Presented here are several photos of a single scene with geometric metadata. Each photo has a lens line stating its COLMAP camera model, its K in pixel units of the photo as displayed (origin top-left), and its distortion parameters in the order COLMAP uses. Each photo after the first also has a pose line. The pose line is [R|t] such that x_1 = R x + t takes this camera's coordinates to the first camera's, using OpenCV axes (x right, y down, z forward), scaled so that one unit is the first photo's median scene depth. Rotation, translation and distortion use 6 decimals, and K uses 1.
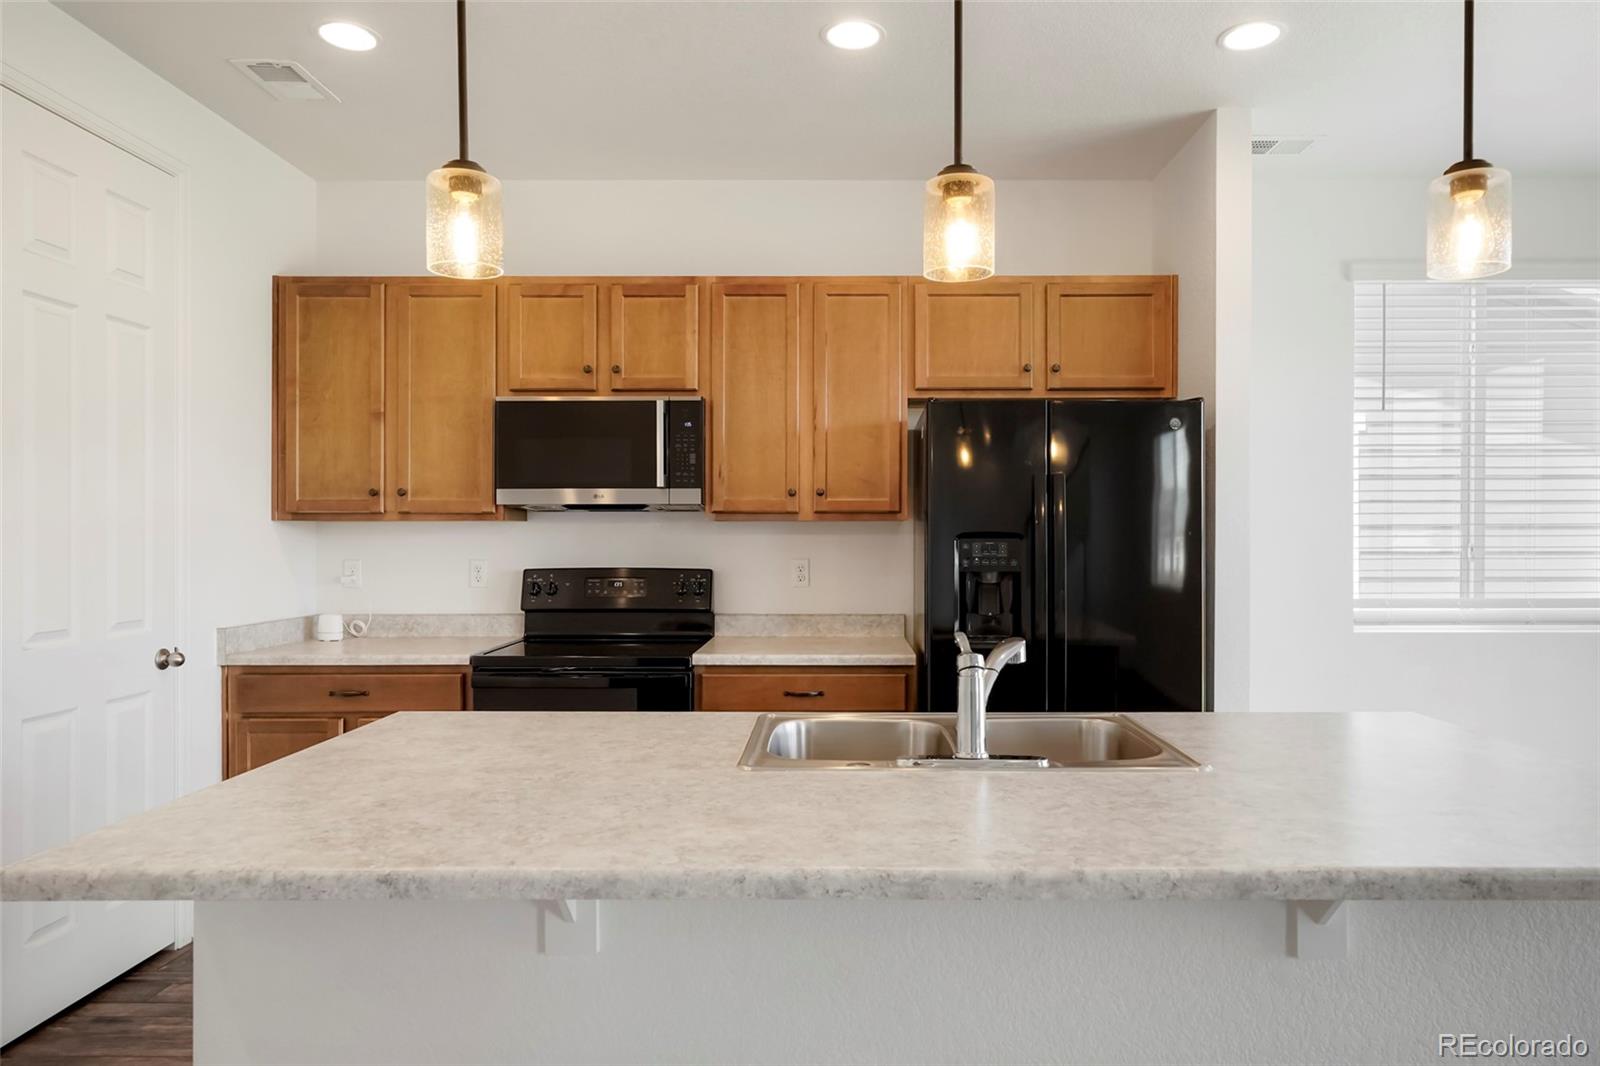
lens RADIAL K [[1019.5, 0, 800.0], [0, 1019.5, 533.0], [0, 0, 1]] dist [-0.000652, -0.002489]
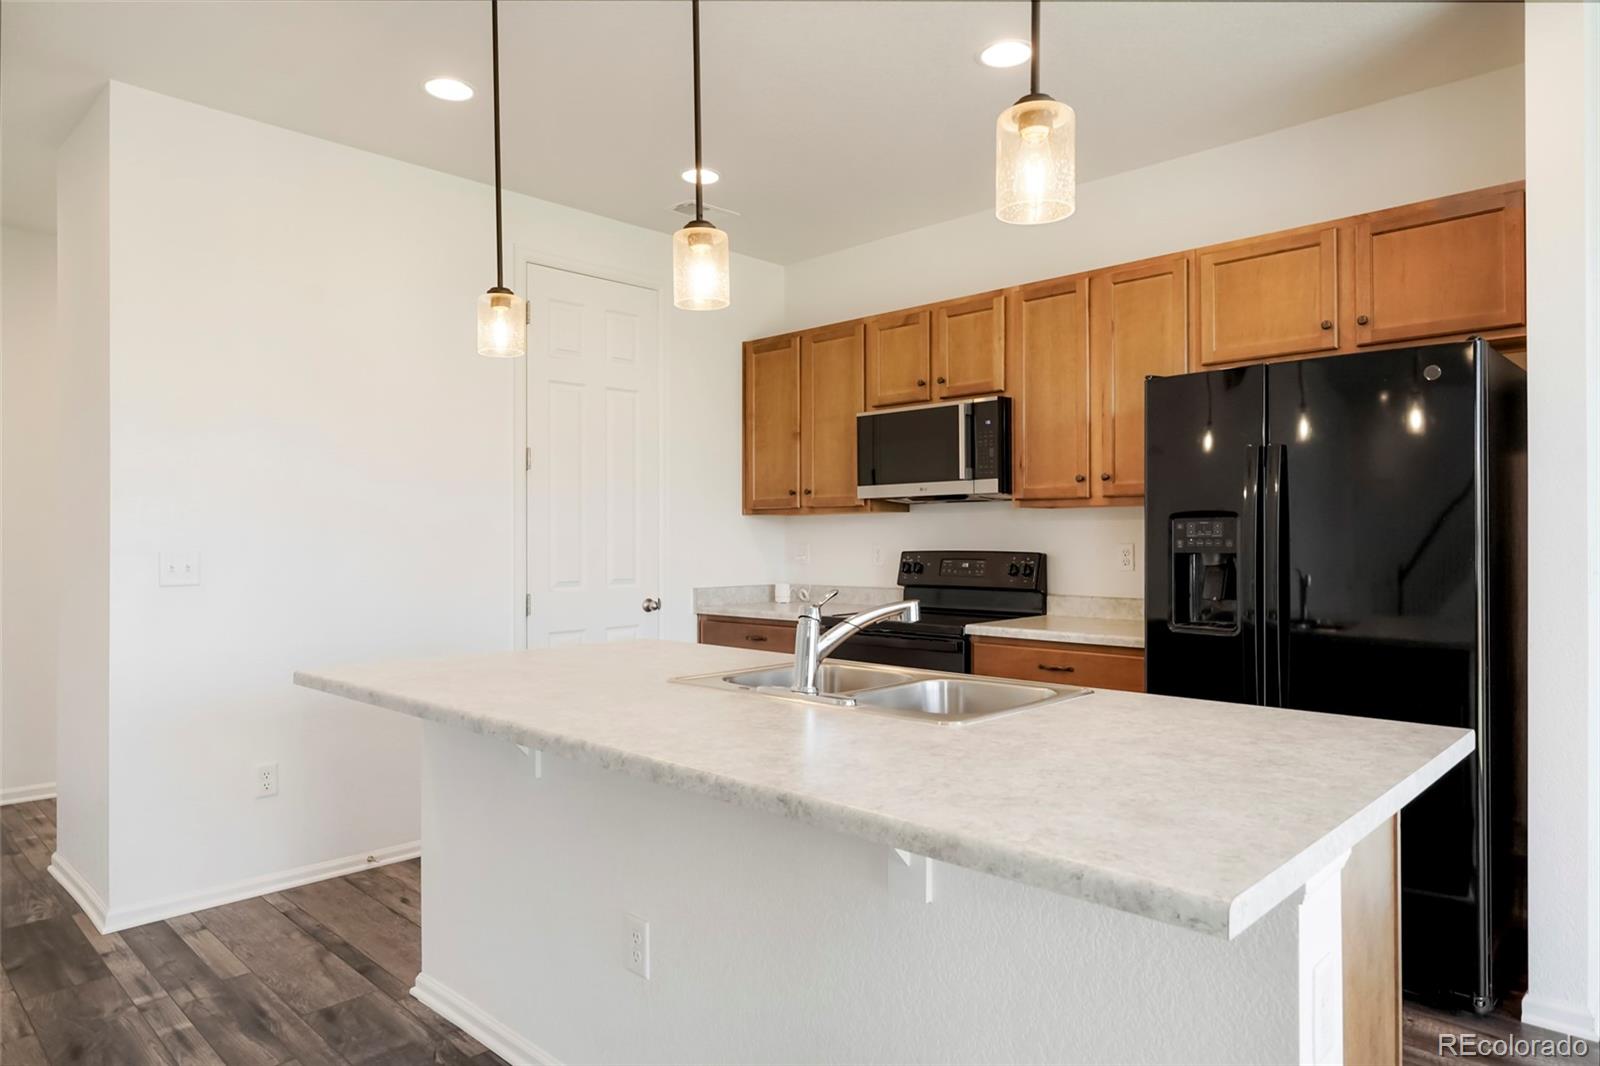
lens RADIAL K [[963.3, 0, 800.0], [0, 963.3, 533.0], [0, 0, 1]] dist [-0.000704, -0.000171]
pose [[0.728461, -0.006436, -0.685057, 0.457705], [0.005755, 0.999978, -0.003275, 0.017593], [0.685063, -0.001557, 0.728482, 0.081294]]
